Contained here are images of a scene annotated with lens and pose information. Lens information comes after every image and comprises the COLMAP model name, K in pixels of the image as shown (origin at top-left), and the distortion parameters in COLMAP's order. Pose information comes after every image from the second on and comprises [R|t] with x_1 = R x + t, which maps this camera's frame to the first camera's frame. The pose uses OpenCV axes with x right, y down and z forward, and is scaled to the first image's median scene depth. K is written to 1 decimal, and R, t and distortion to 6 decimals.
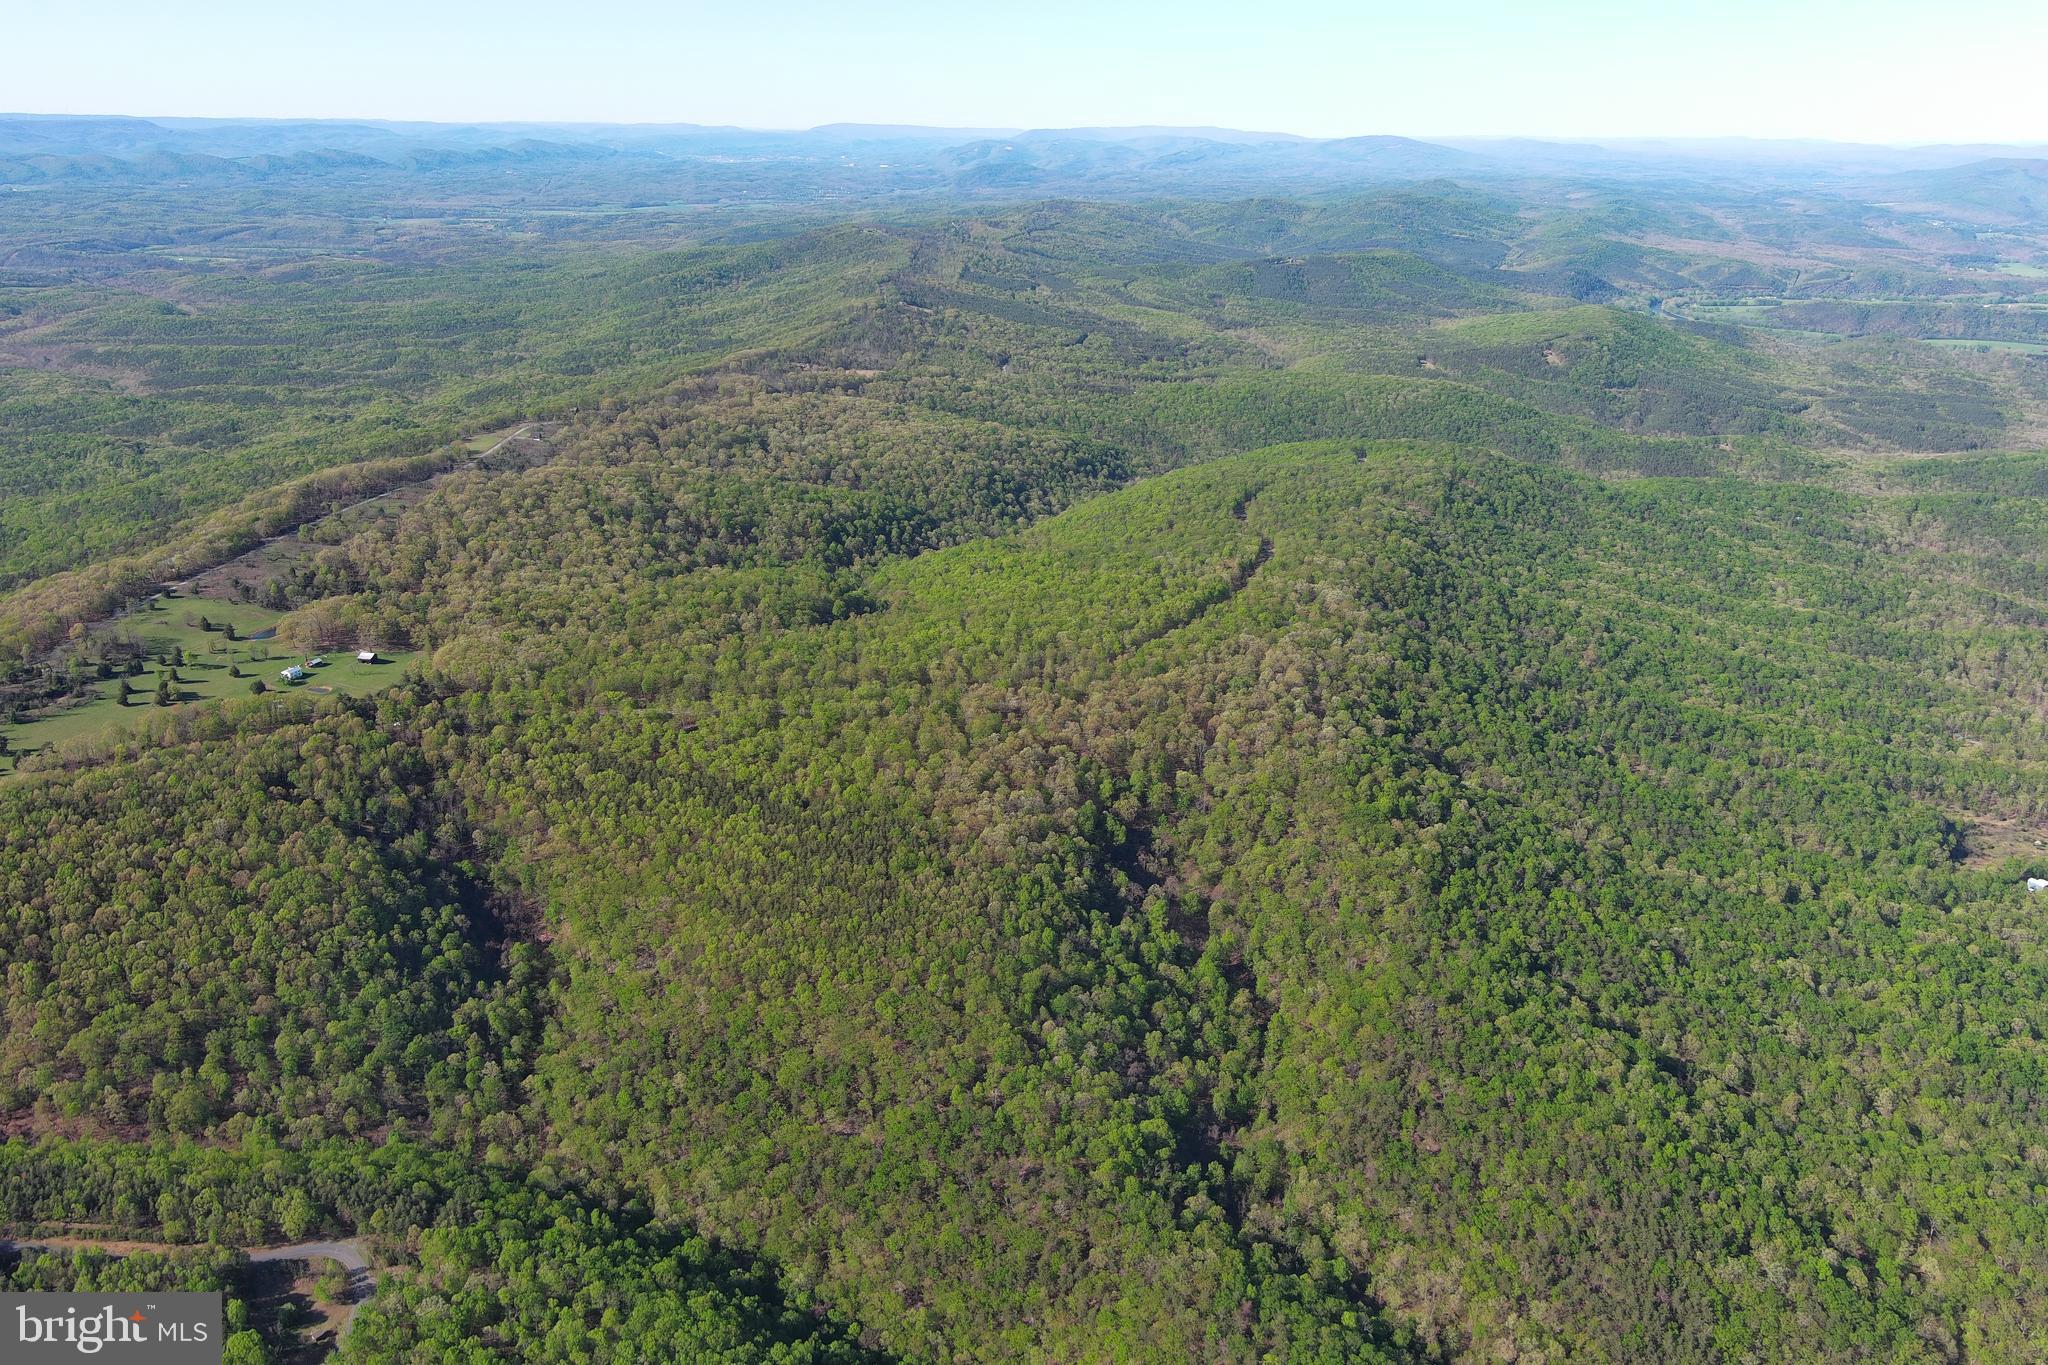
lens RADIAL K [[1581.2, 0, 1024.9], [0, 1581.2, 666.3], [0, 0, 1]] dist [0.030605, -0.035546]
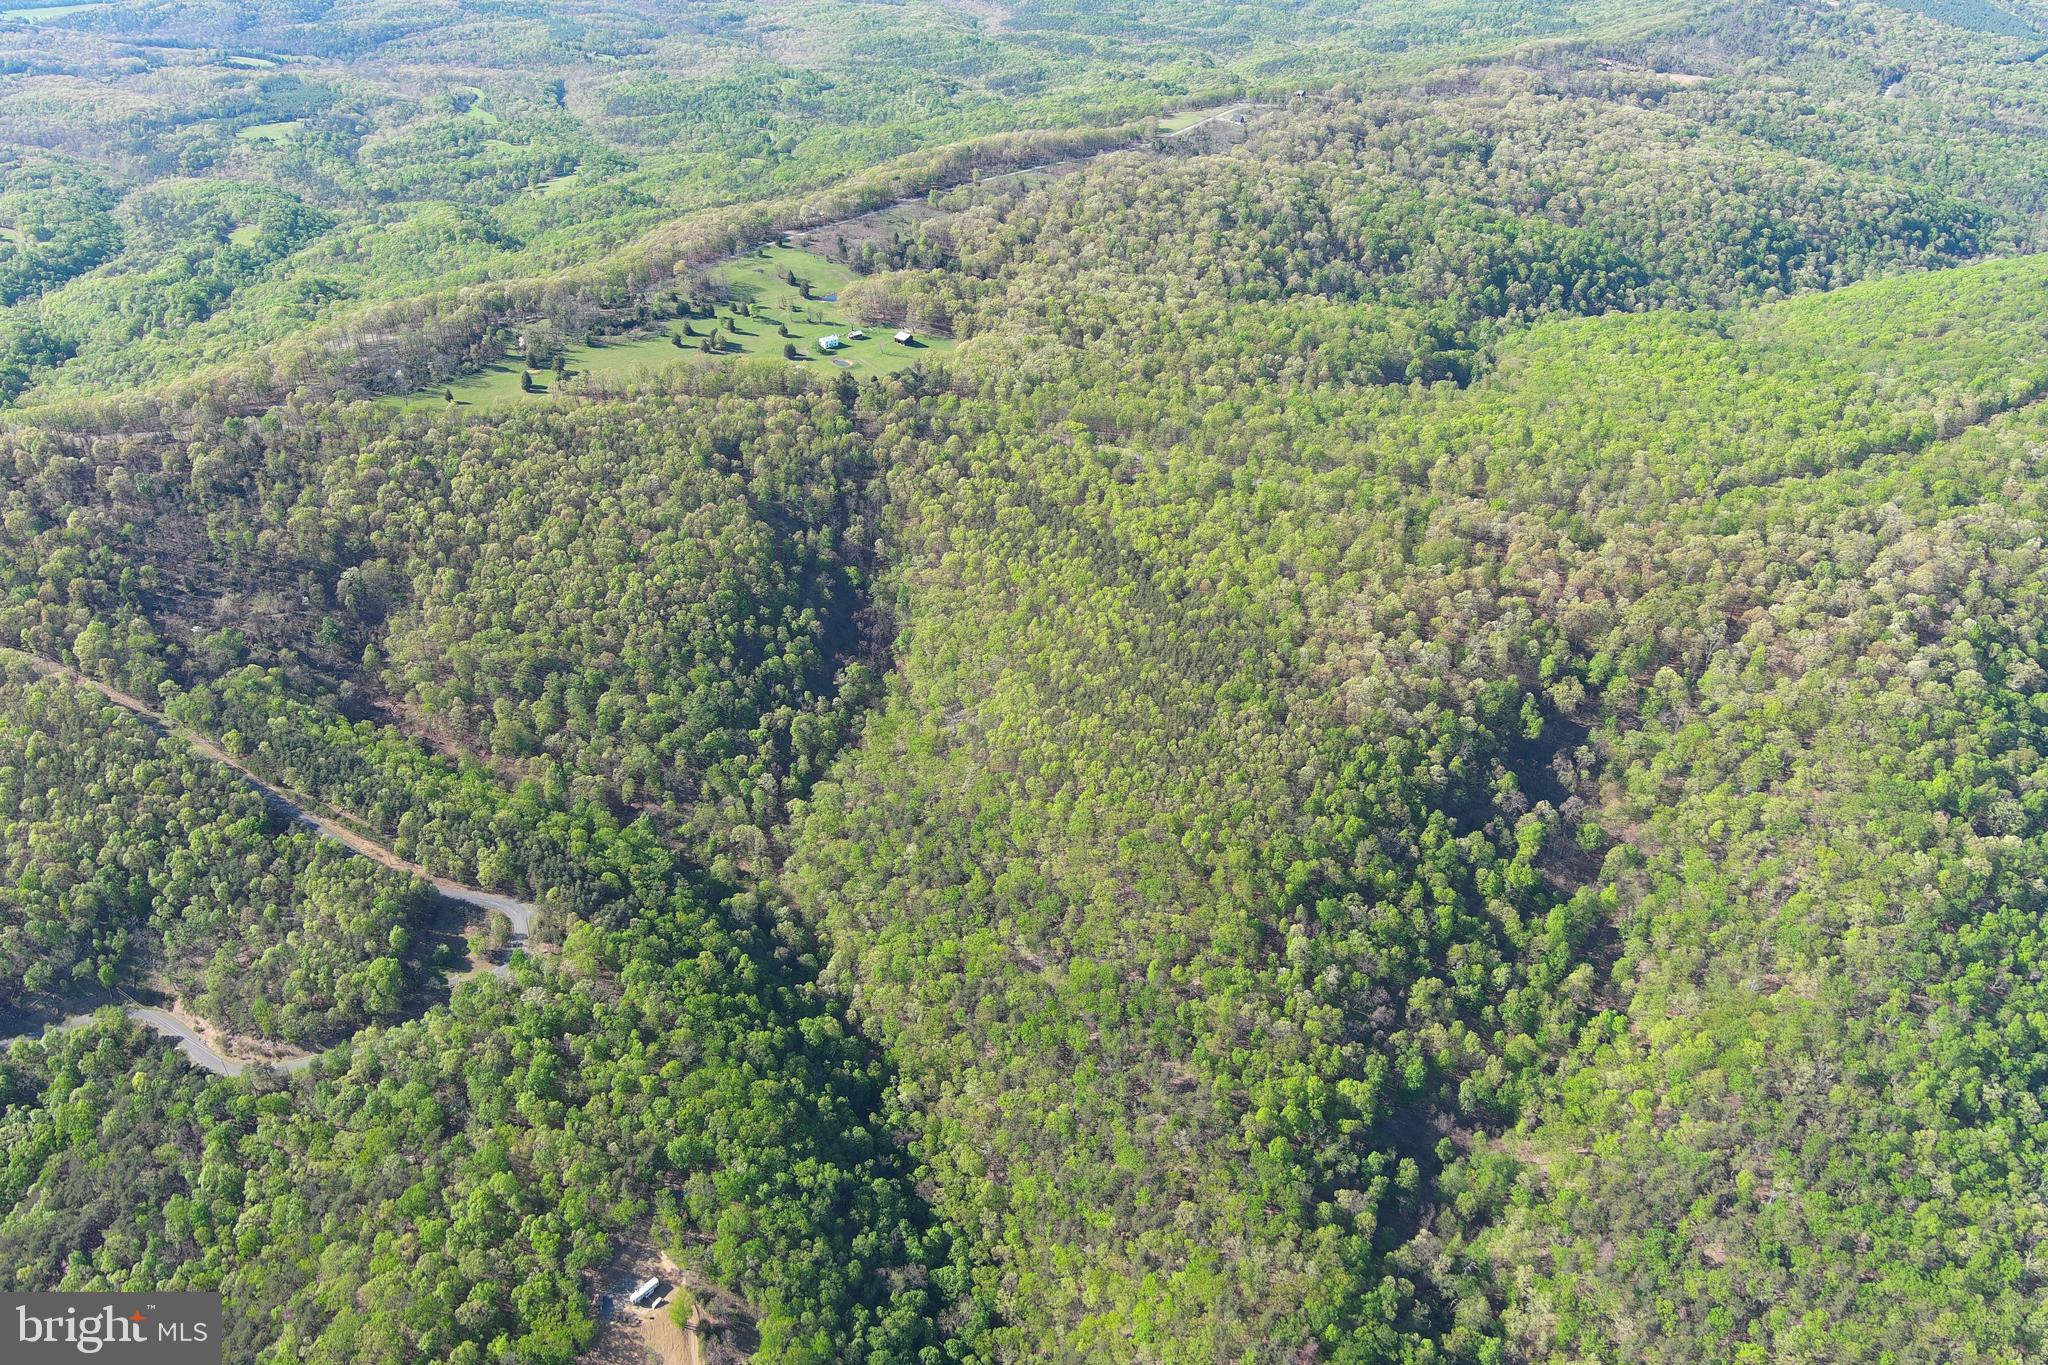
lens RADIAL K [[1581.2, 0, 1027.9], [0, 1581.2, 677.5], [0, 0, 1]] dist [0.030605, -0.035546]
pose [[0.848126, 0.269563, -0.456089, 0.201724], [-0.174927, 0.955084, 0.239197, -0.064549], [0.500082, -0.123087, 0.857186, 0.186003]]
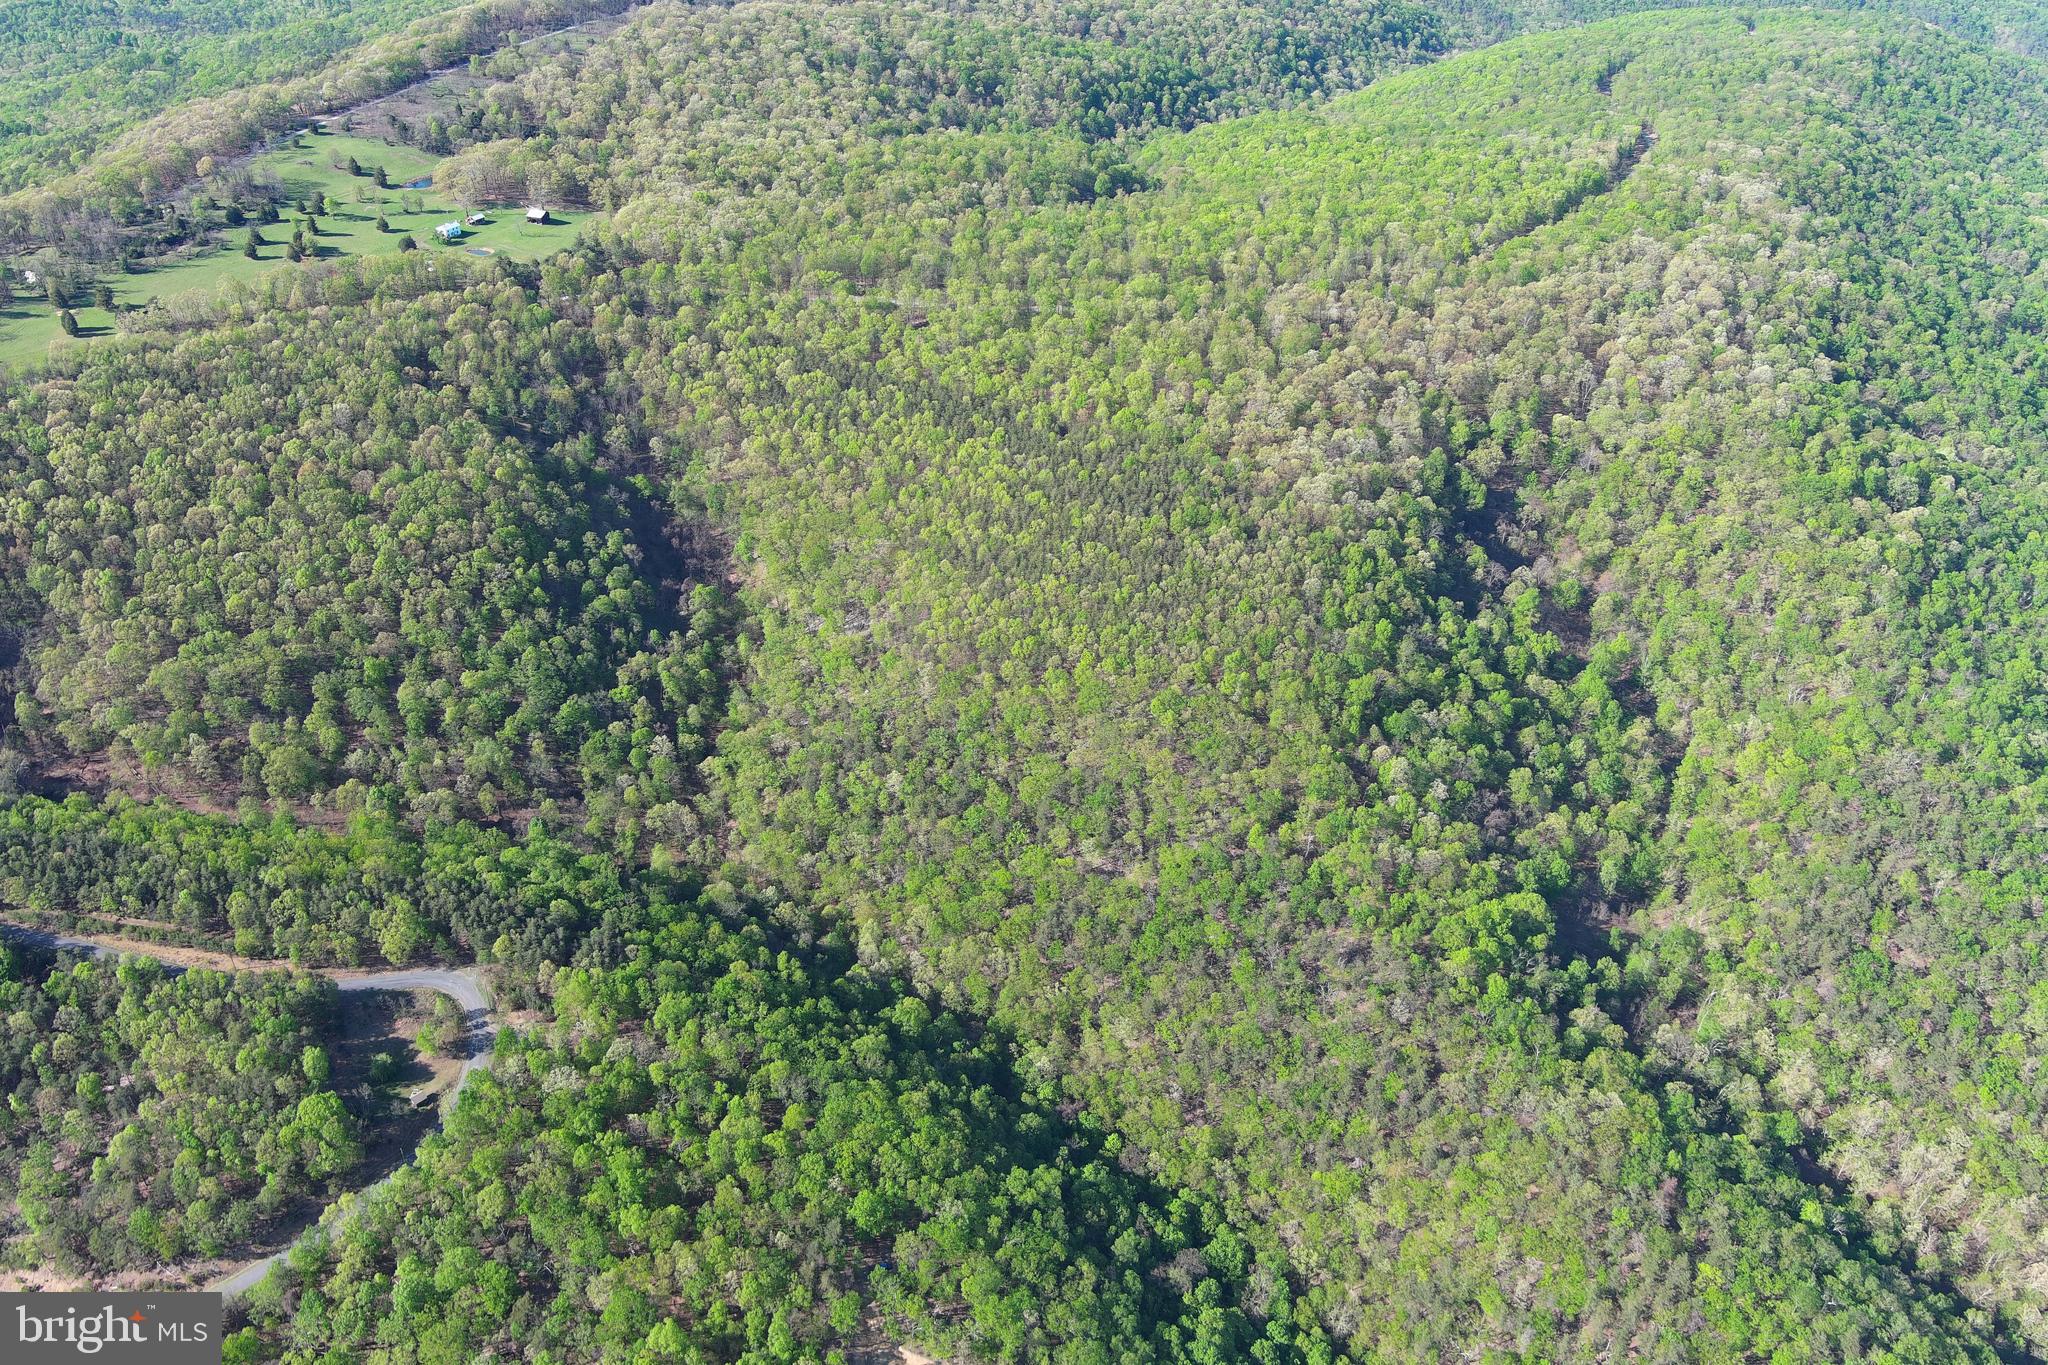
lens RADIAL K [[1581.2, 0, 1020.1], [0, 1581.2, 679.1], [0, 0, 1]] dist [0.030605, -0.035546]
pose [[0.988544, 0.080429, -0.127715, -0.050617], [-0.047362, 0.968749, 0.243480, 0.017840], [0.143306, -0.234642, 0.961461, 0.225716]]
